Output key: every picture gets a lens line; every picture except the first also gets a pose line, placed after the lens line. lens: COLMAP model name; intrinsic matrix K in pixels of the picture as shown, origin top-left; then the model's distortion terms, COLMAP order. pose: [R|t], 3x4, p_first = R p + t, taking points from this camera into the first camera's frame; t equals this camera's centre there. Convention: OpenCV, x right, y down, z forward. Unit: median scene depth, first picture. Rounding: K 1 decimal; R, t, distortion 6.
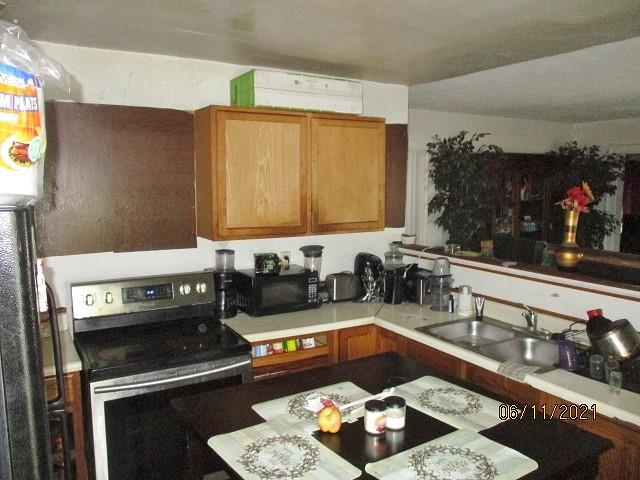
lens RADIAL K [[532.5, 0, 320.0], [0, 532.5, 240.0], [0, 0, 1]] dist [-0.036769, -0.007396]
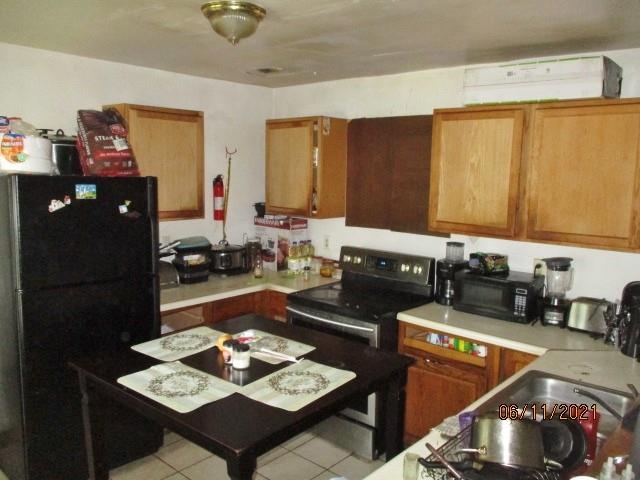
lens RADIAL K [[532.5, 0, 320.0], [0, 532.5, 240.0], [0, 0, 1]] dist [-0.036769, -0.007396]
pose [[0.298316, 0.131270, -0.945397, 0.767863], [-0.130383, 0.986817, 0.095879, -0.054694], [0.945520, 0.094661, 0.311499, 0.424279]]
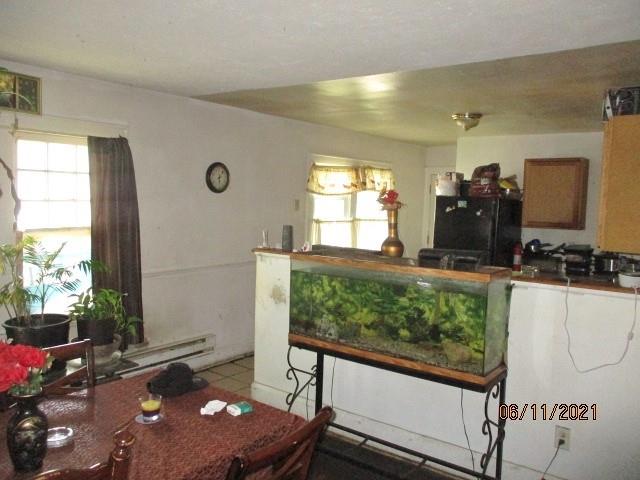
lens RADIAL K [[532.5, 0, 320.0], [0, 532.5, 240.0], [0, 0, 1]] dist [-0.036769, -0.007396]
pose [[-0.926427, 0.005873, -0.376429, 1.023488], [-0.068284, 0.980672, 0.183354, -0.193201], [0.370231, 0.195569, -0.908120, 1.949947]]
